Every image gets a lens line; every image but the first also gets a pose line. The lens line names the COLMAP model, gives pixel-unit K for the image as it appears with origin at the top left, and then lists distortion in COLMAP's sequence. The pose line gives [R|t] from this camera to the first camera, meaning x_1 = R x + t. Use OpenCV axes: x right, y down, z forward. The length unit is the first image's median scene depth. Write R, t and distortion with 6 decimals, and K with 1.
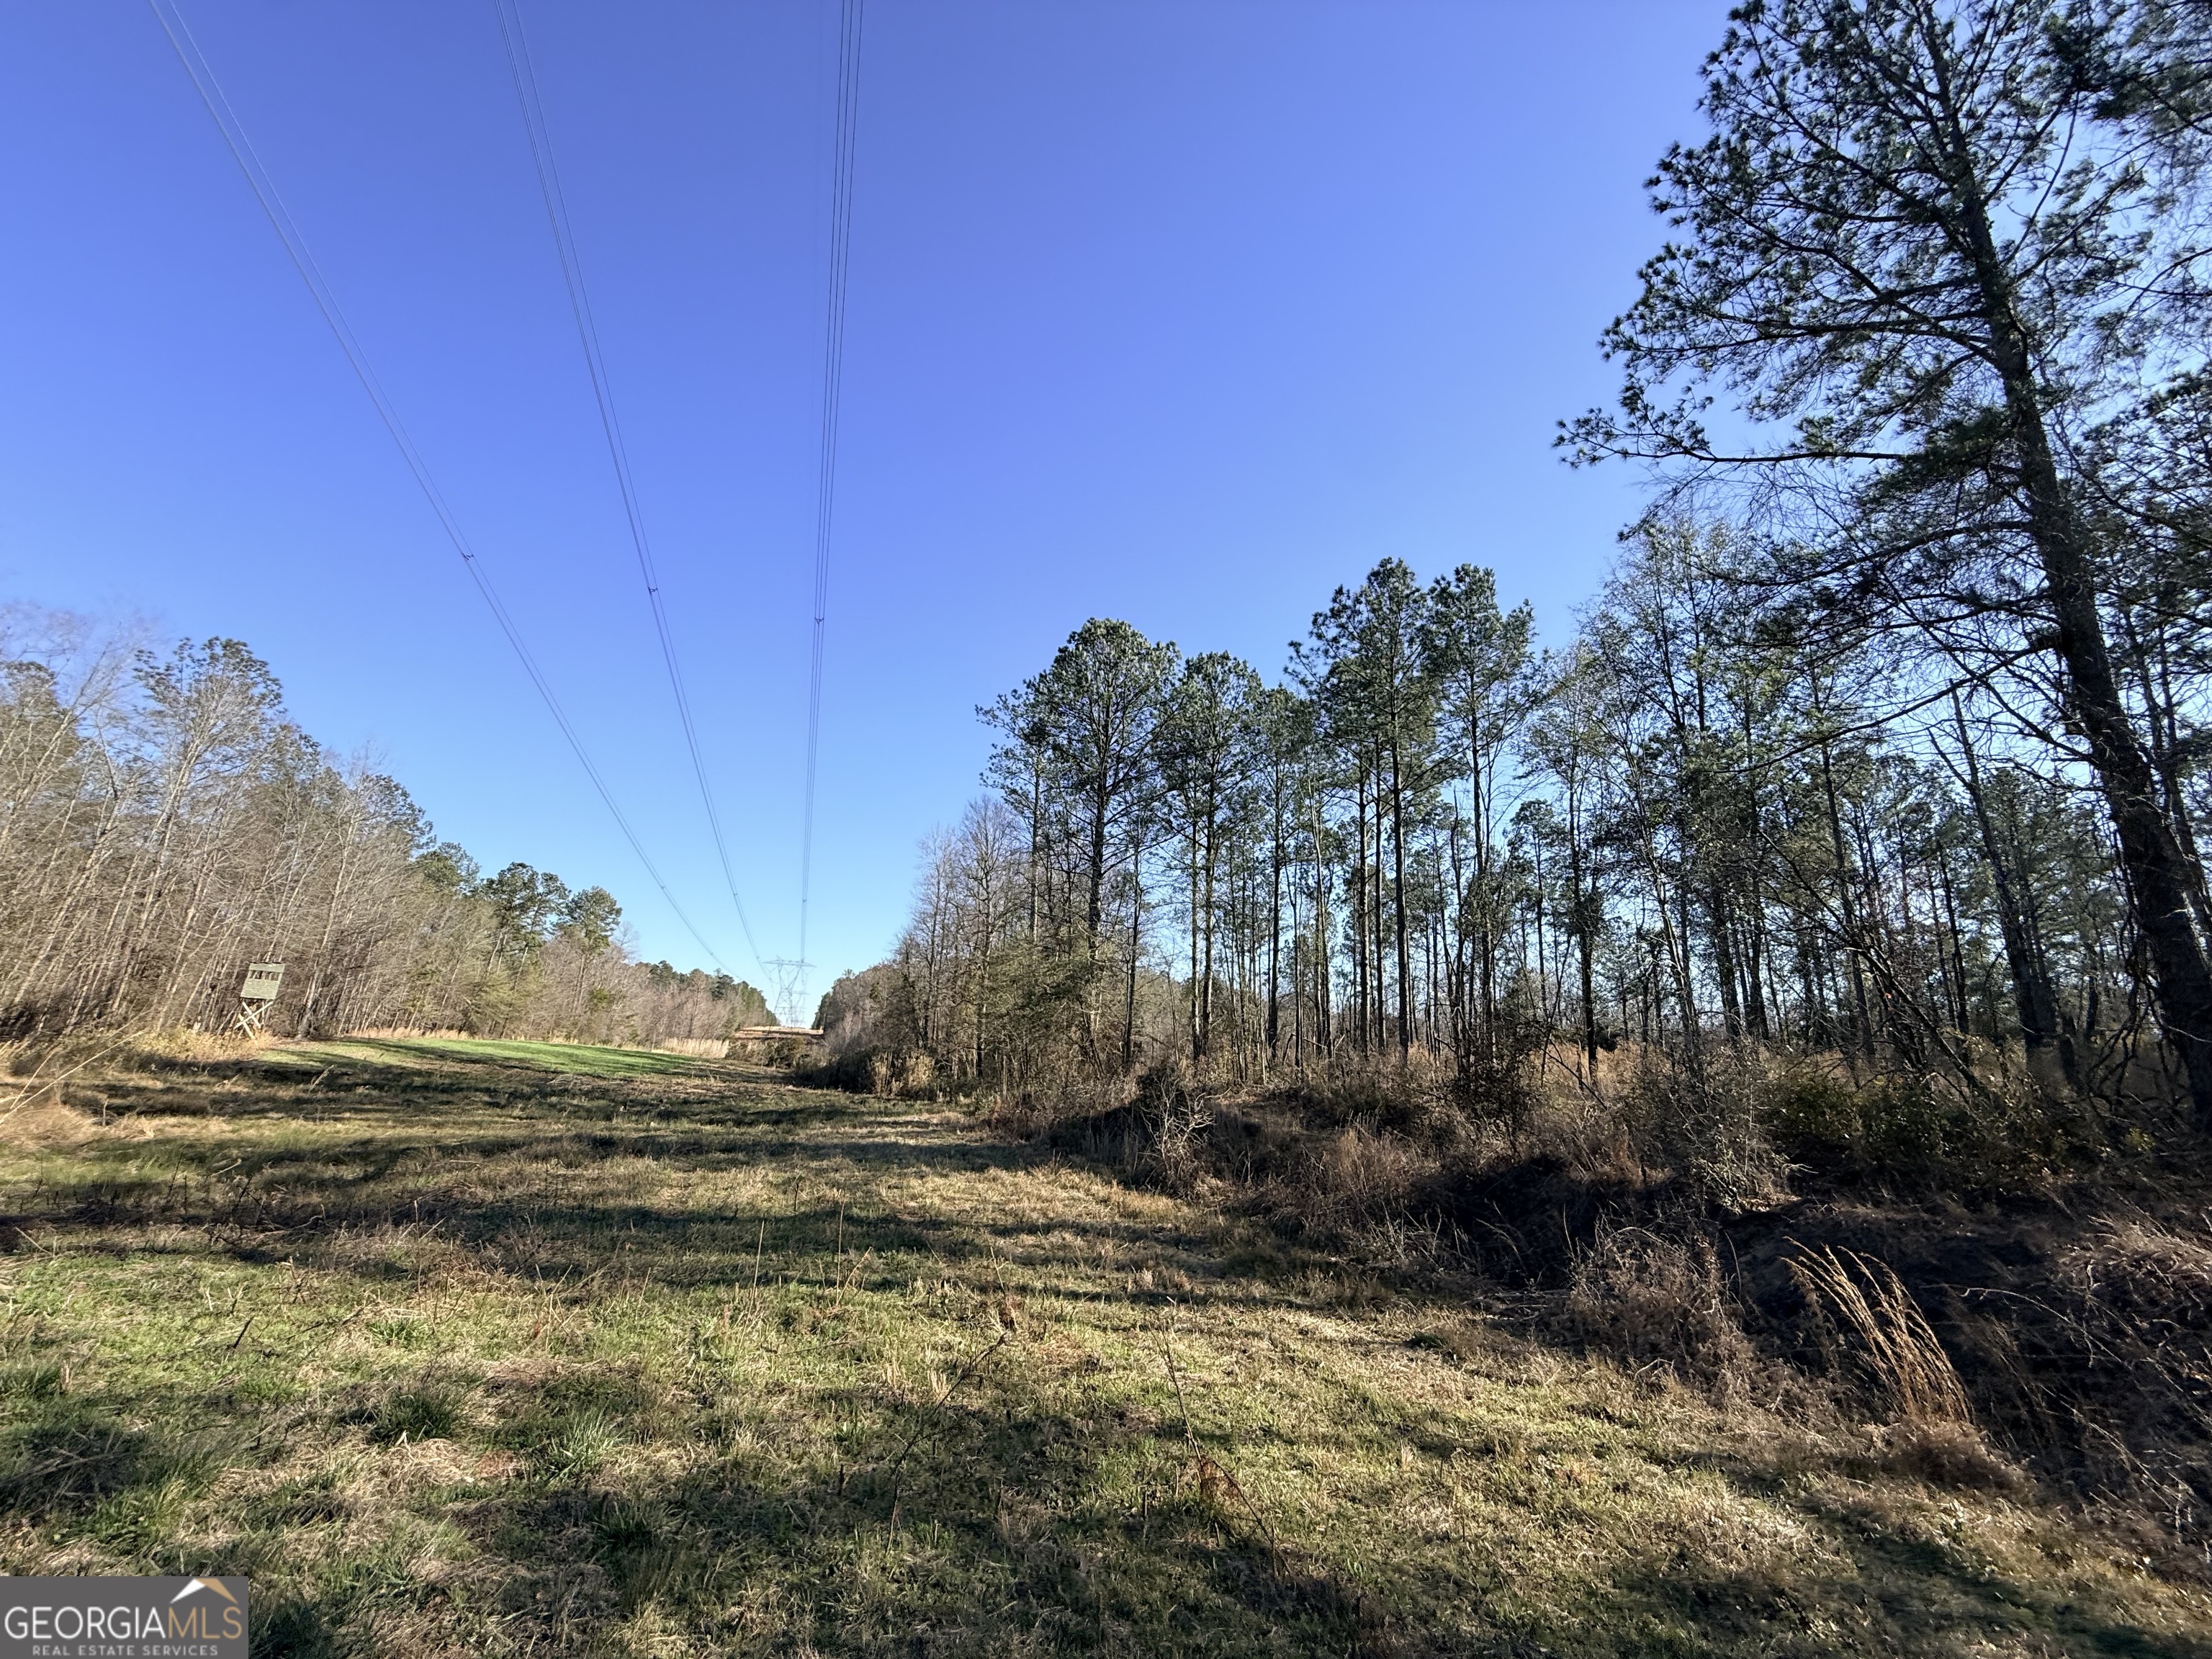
lens RADIAL K [[878.6, 0, 1103.3], [0, 878.6, 826.7], [0, 0, 1]] dist [0.004431, -0.001762]
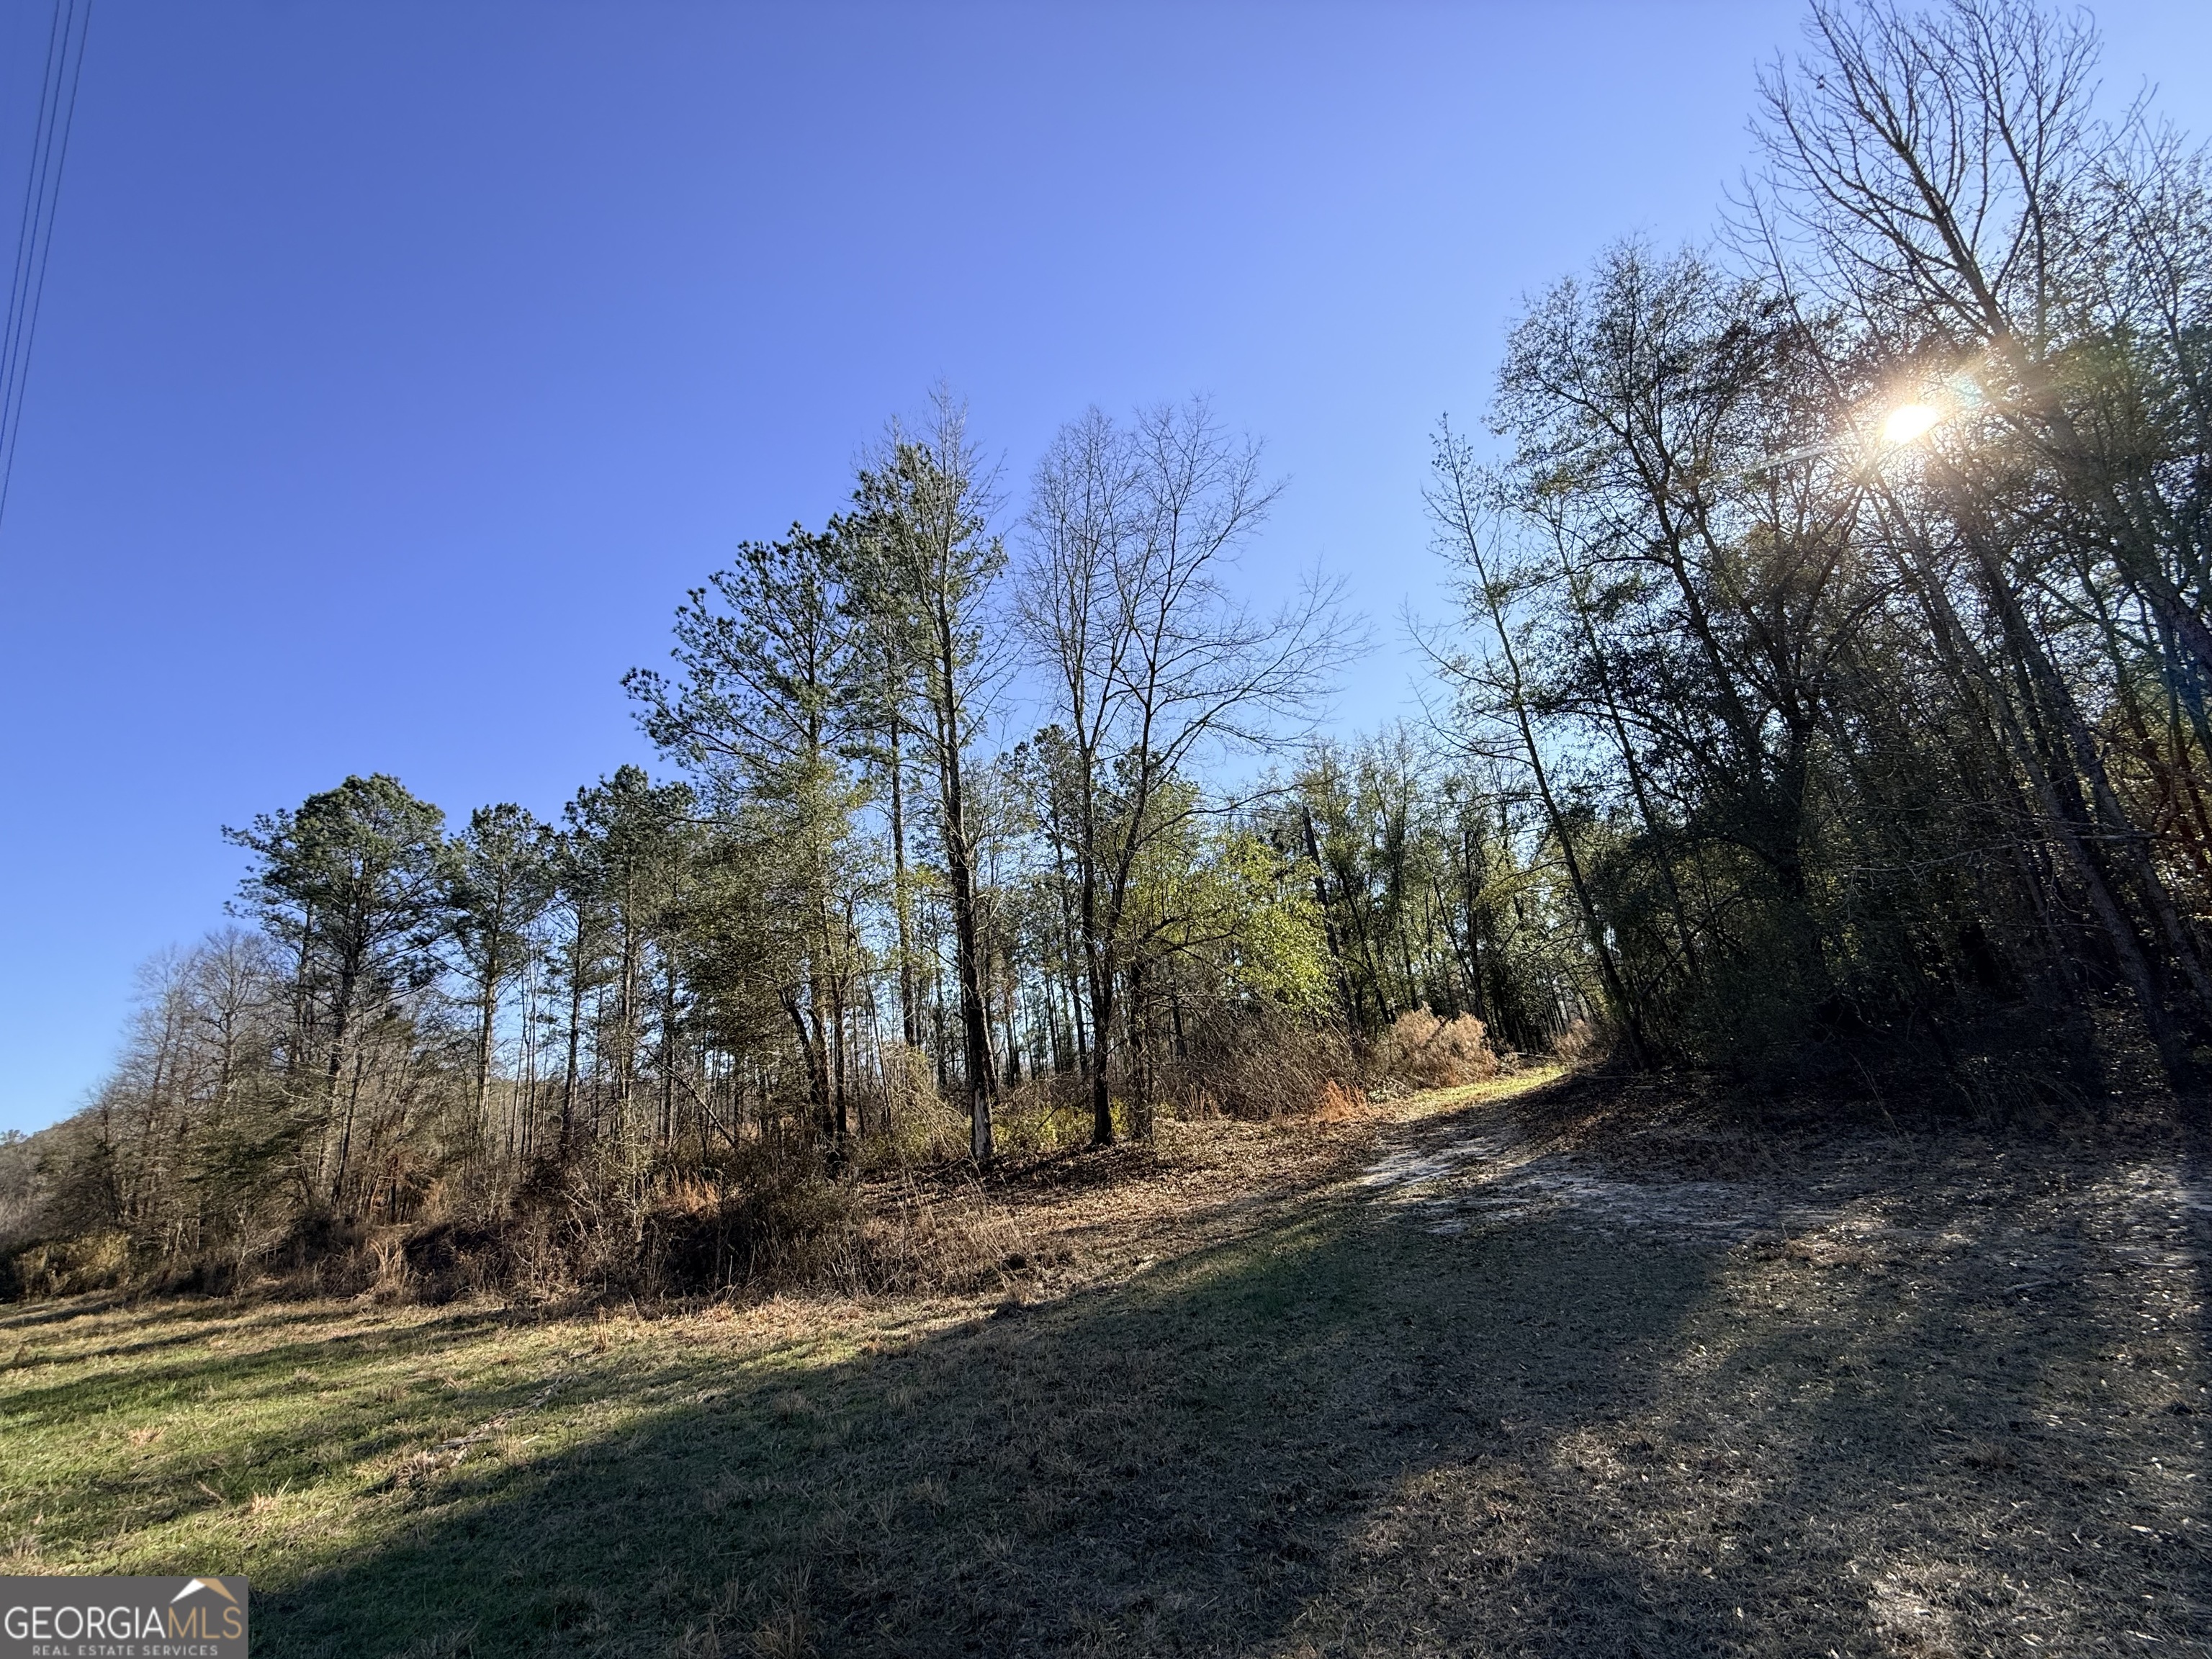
lens RADIAL K [[878.6, 0, 1083.7], [0, 878.6, 830.9], [0, 0, 1]] dist [0.004431, -0.001762]
pose [[0.829800, 0.019458, 0.557721, 0.201585], [0.018521, 0.997881, -0.062371, -0.142060], [-0.557753, 0.062085, 0.827682, -0.580376]]
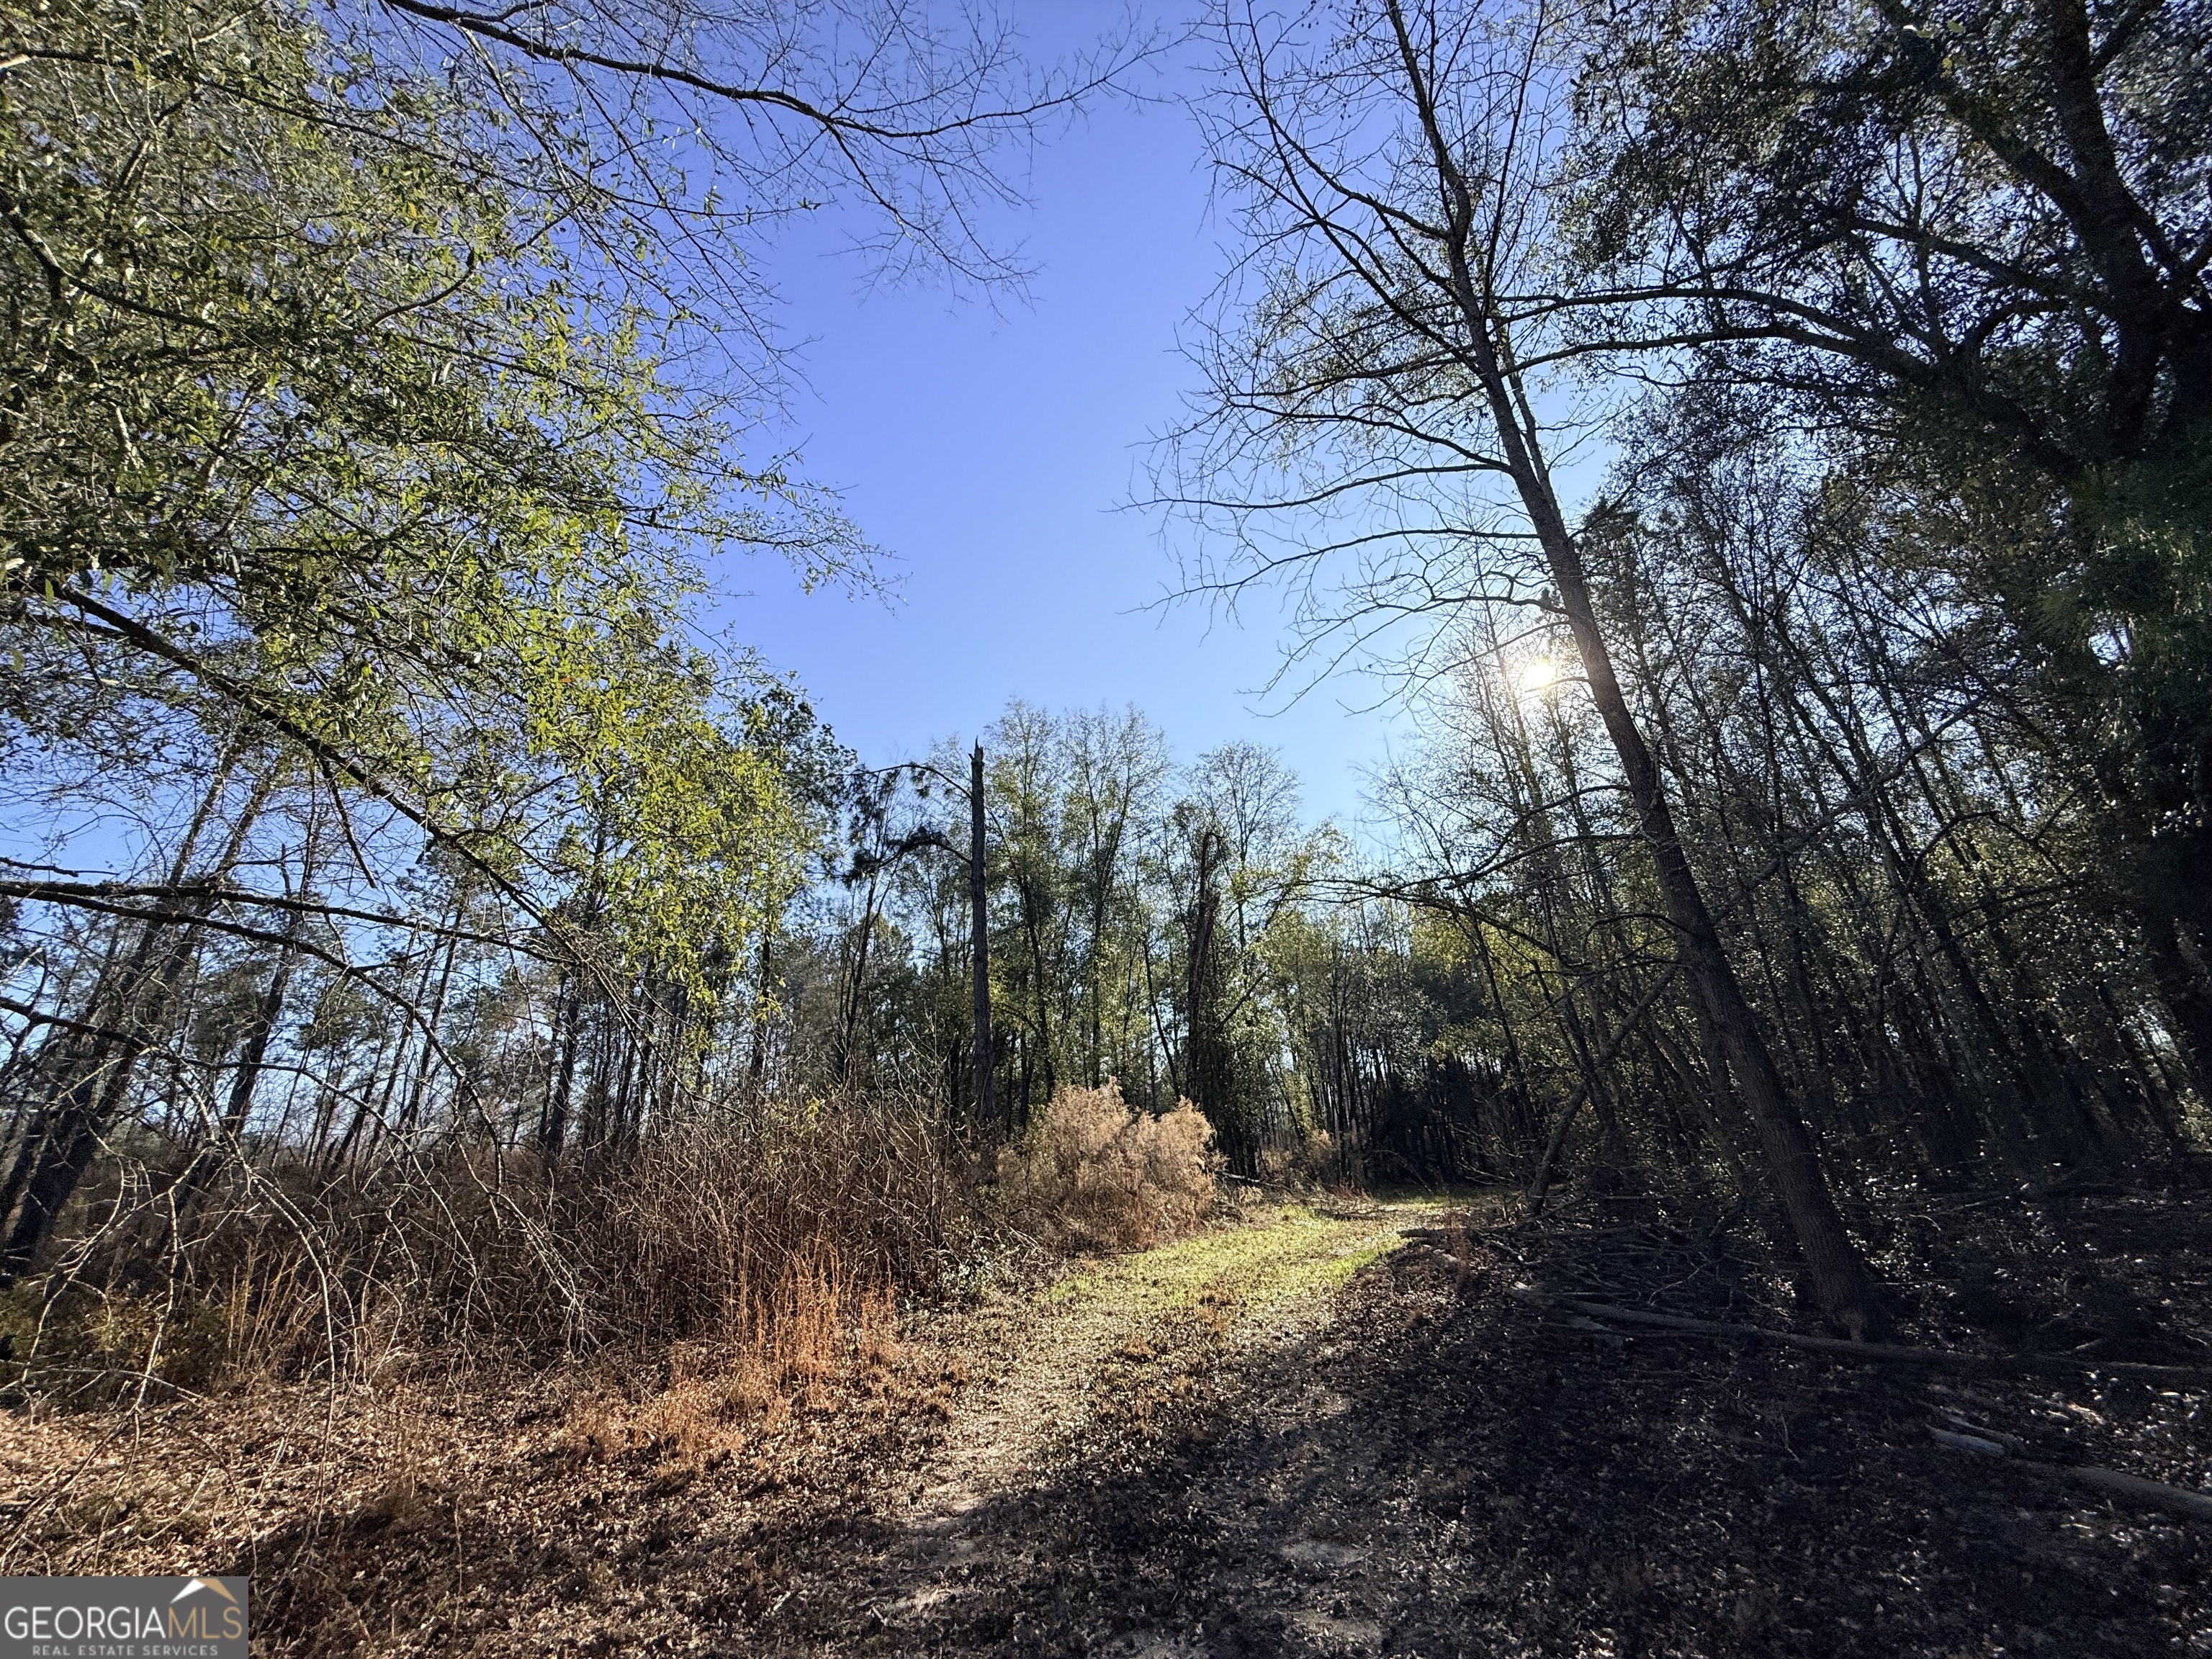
lens RADIAL K [[878.6, 0, 1093.1], [0, 878.6, 831.1], [0, 0, 1]] dist [0.004431, -0.001762]
pose [[0.599061, 0.212799, 0.771909, 0.619189], [-0.116828, 0.976951, -0.178657, -0.052059], [-0.792135, 0.016845, 0.610114, -0.286670]]
